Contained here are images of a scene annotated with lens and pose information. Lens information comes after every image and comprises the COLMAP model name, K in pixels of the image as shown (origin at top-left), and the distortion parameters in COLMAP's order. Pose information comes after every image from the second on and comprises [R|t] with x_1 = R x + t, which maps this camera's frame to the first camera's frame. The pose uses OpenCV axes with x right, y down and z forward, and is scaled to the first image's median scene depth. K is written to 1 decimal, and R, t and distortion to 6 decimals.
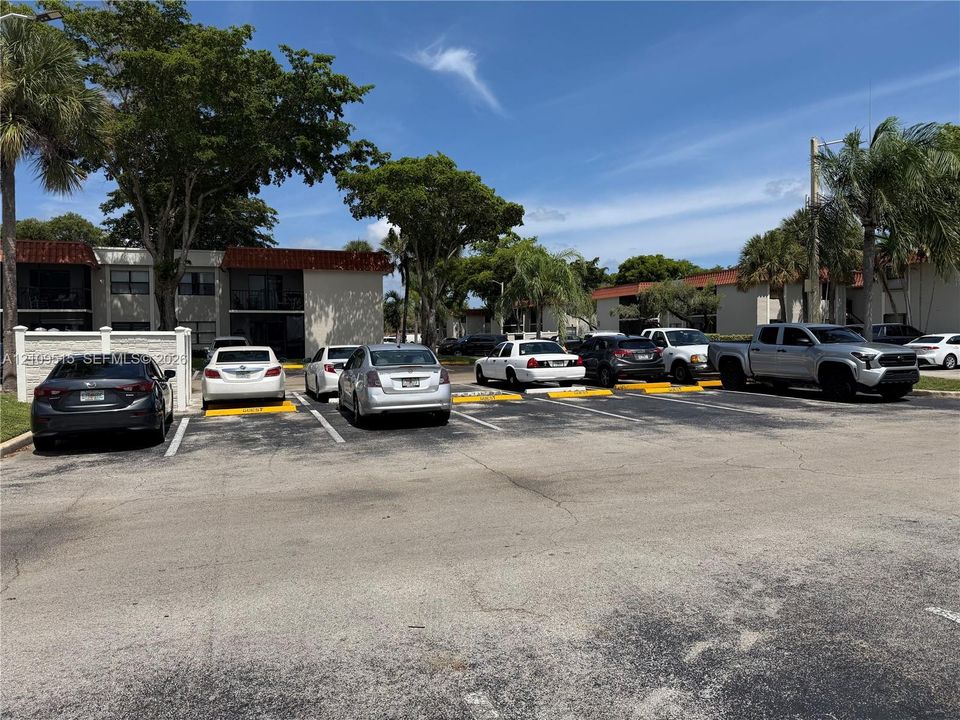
lens RADIAL K [[675.0, 0, 478.7], [0, 675.0, 360.9], [0, 0, 1]] dist [0.004857, -0.001862]
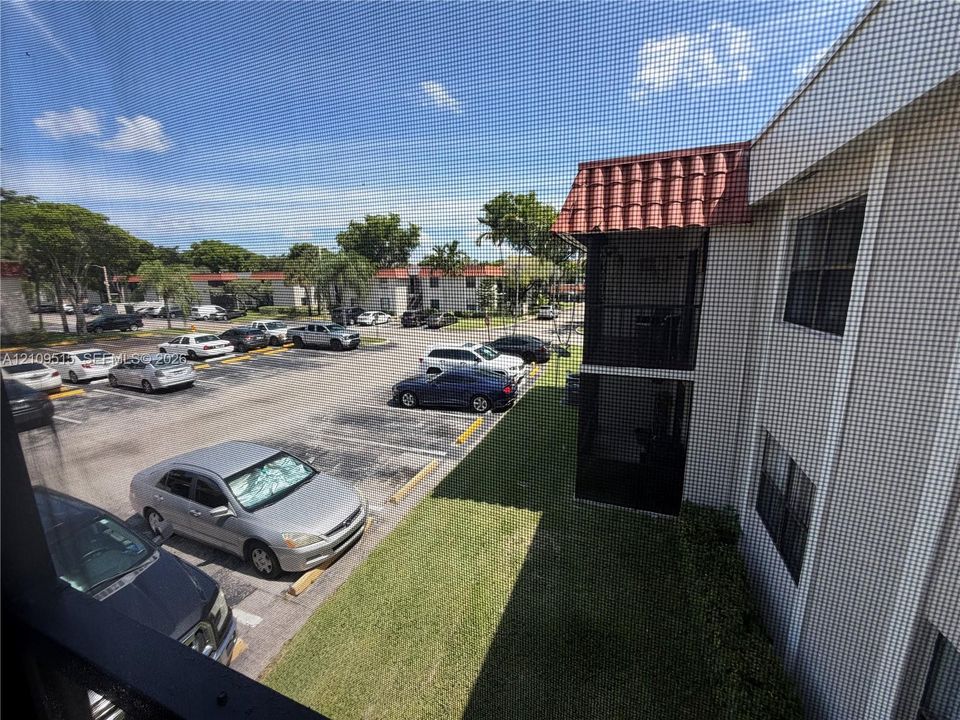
lens RADIAL K [[380.5, 0, 476.5], [0, 380.5, 356.5], [0, 0, 1]] dist [-0.000859, -0.000145]
pose [[0.662402, -0.142950, 0.735384, -0.255422], [0.034346, 0.986388, 0.160805, -0.138036], [-0.748361, -0.081261, 0.658295, -0.482955]]
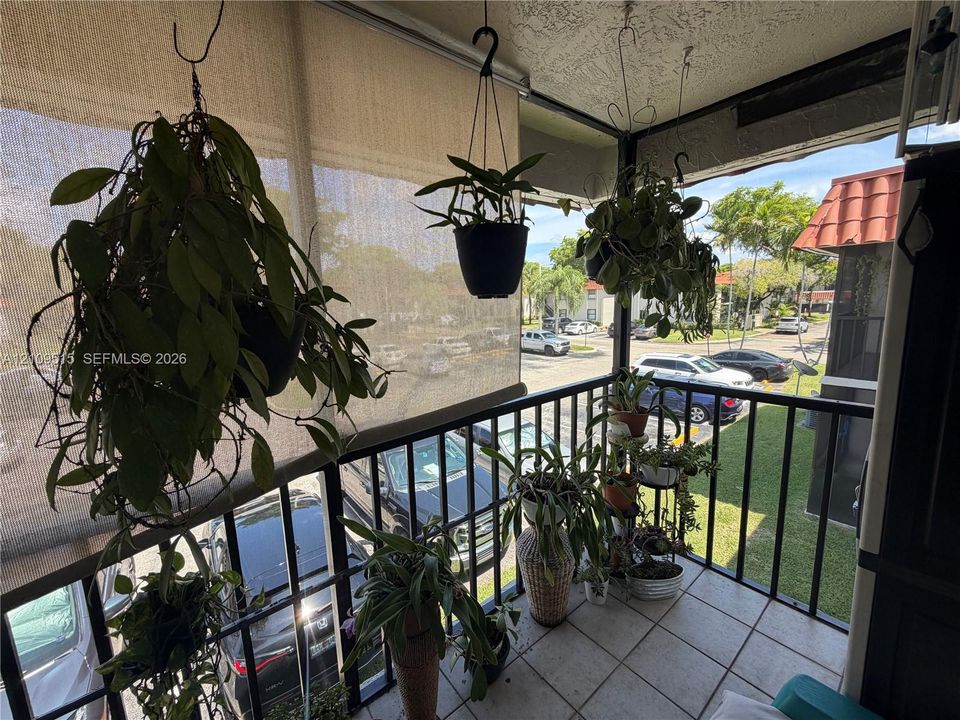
lens RADIAL K [[380.5, 0, 477.5], [0, 380.5, 361.0], [0, 0, 1]] dist [-0.000859, -0.000145]
pose [[0.942562, -0.076808, 0.325082, -0.355353], [0.037122, 0.991262, 0.126575, -0.140948], [-0.331963, -0.107237, 0.937177, -0.551454]]
